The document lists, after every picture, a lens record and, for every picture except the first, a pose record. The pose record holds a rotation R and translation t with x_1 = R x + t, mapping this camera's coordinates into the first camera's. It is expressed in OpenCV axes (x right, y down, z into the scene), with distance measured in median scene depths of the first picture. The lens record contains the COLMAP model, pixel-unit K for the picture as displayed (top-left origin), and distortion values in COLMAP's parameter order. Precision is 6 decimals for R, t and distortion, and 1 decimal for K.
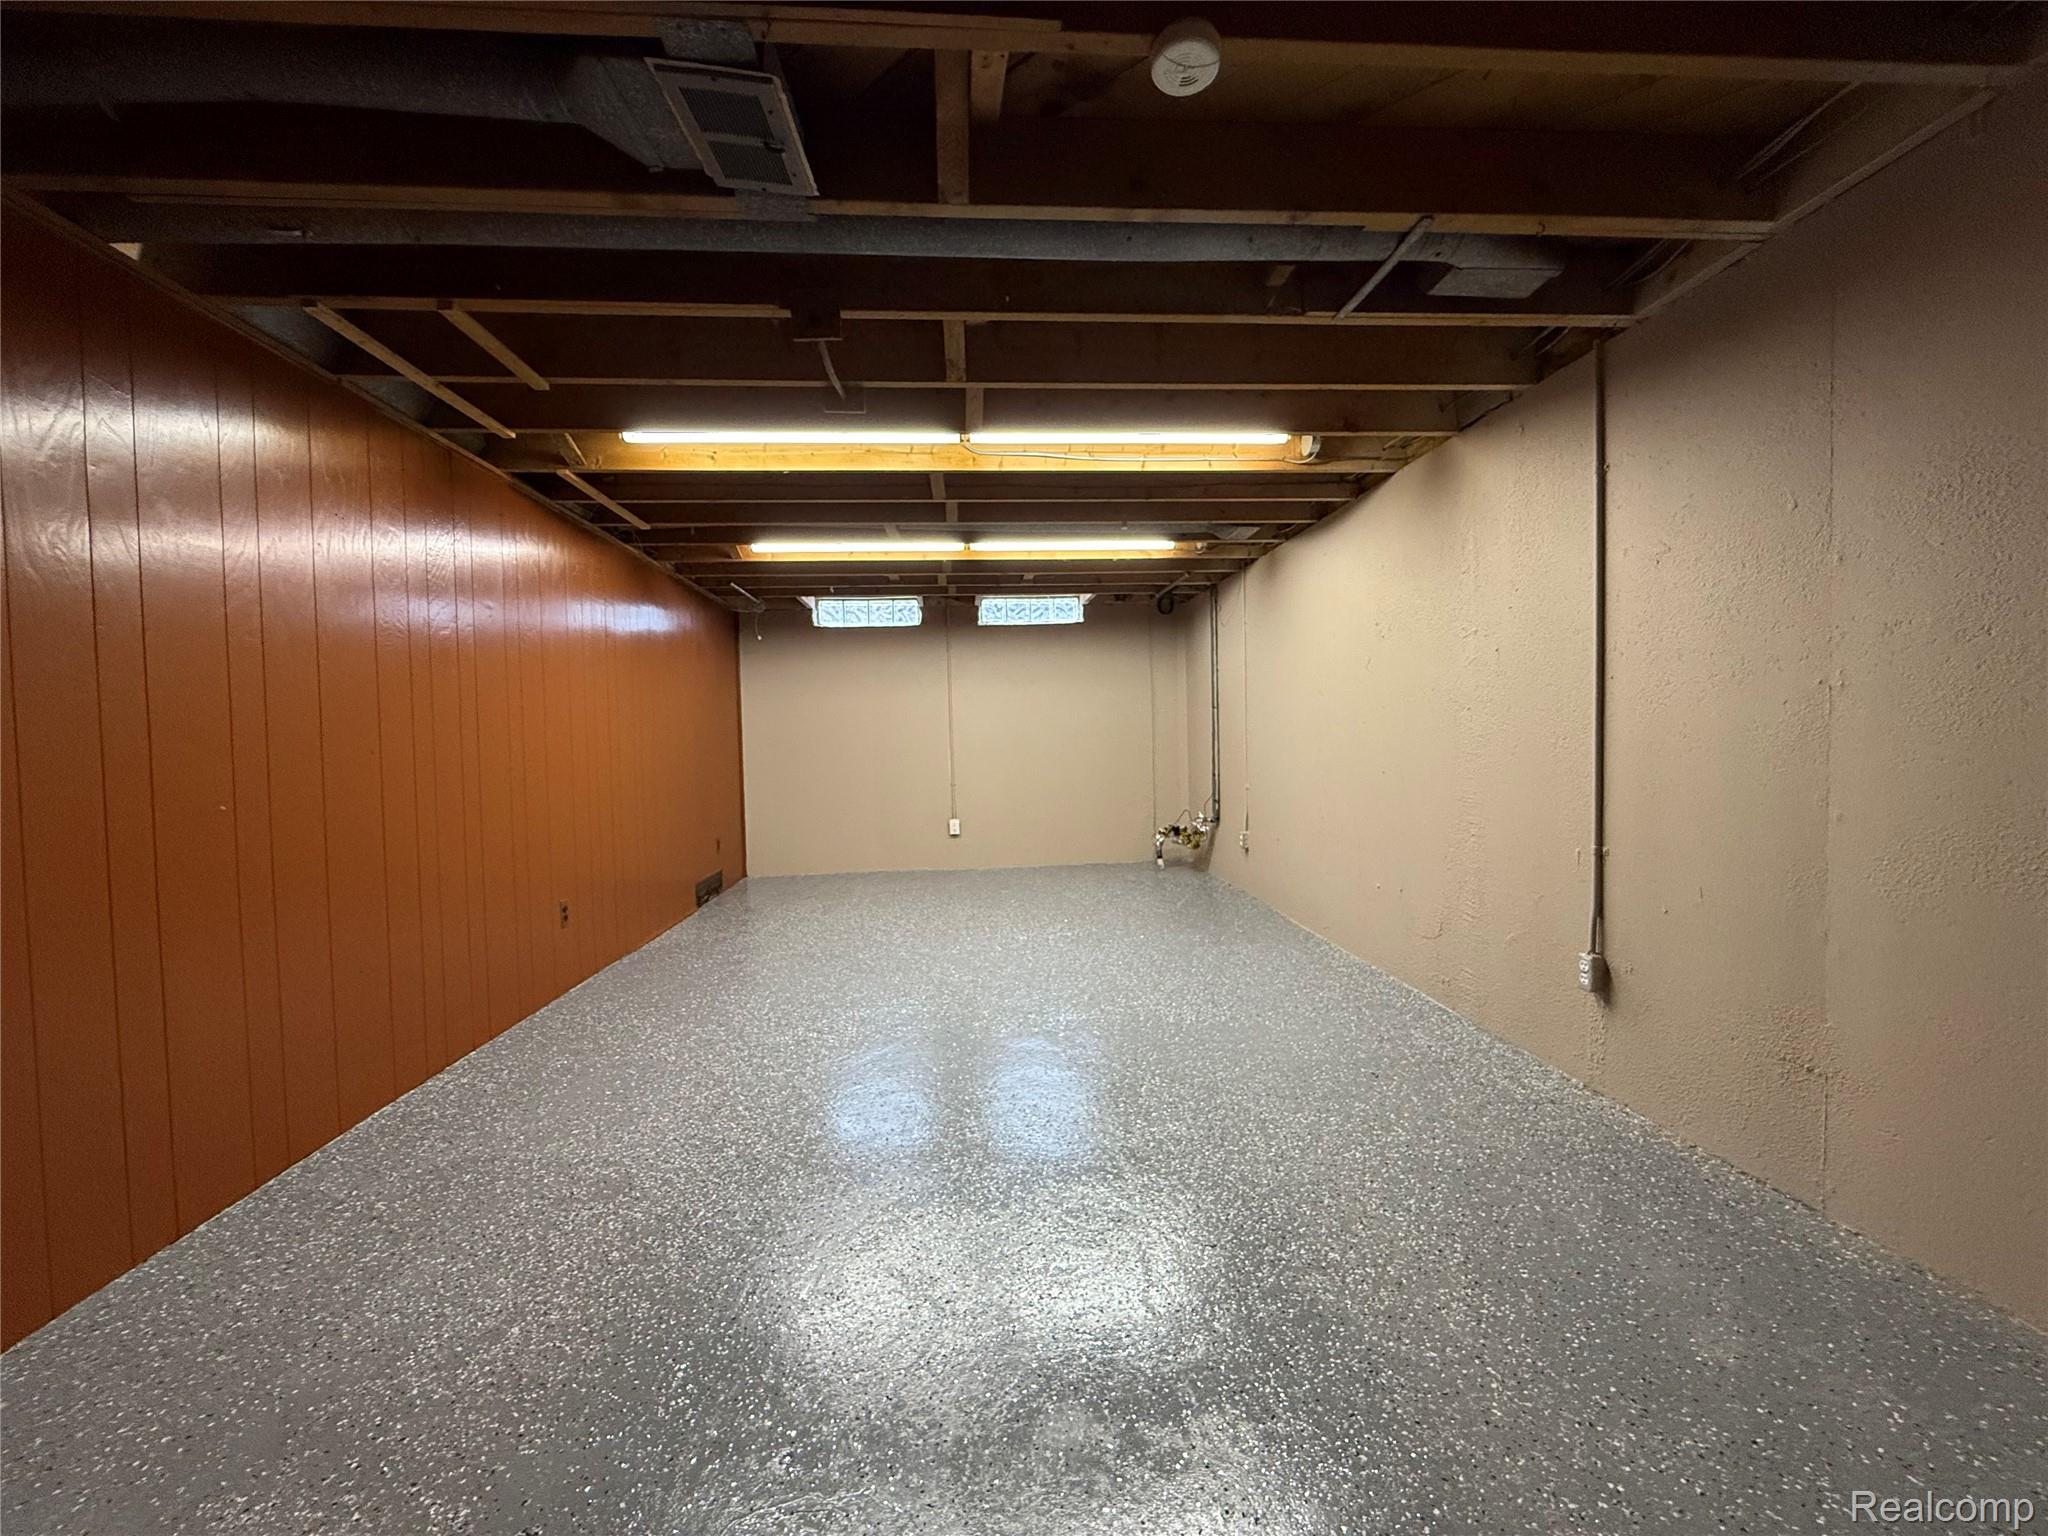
lens RADIAL K [[813.9, 0, 1027.6], [0, 813.9, 764.4], [0, 0, 1]] dist [-0.002372, 0.001192]
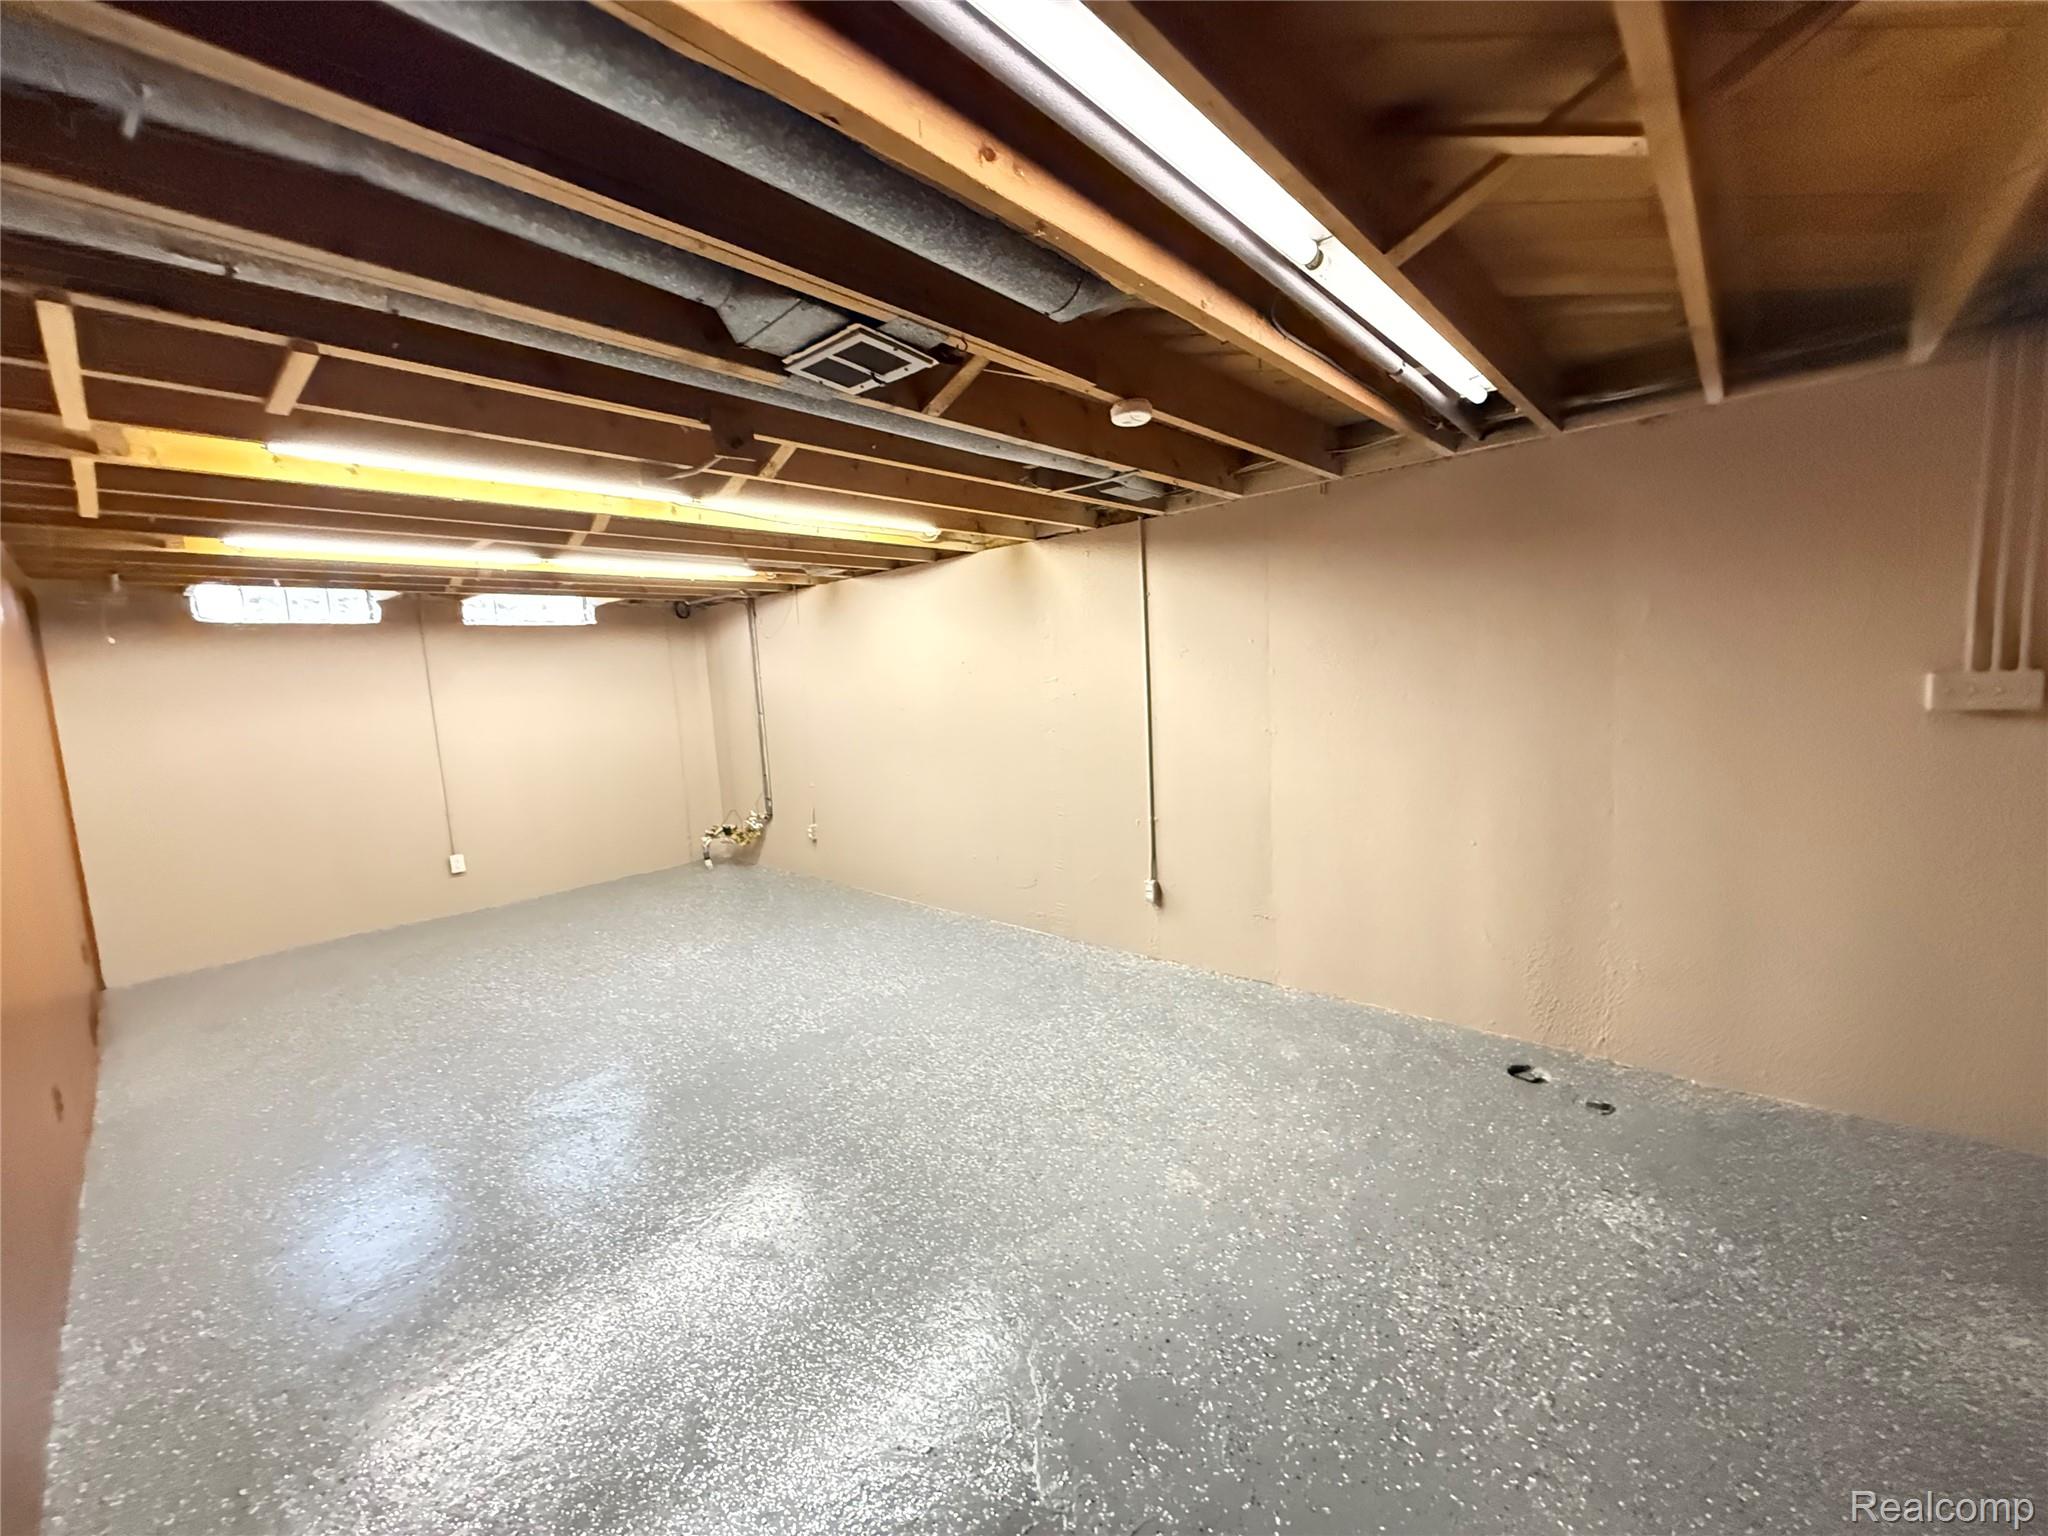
lens RADIAL K [[813.9, 0, 1009.0], [0, 813.9, 766.9], [0, 0, 1]] dist [-0.002372, 0.001192]
pose [[0.728495, -0.094688, 0.678475, -0.439033], [0.059293, 0.995400, 0.075253, -0.100095], [-0.682480, -0.014593, 0.730759, -0.027141]]
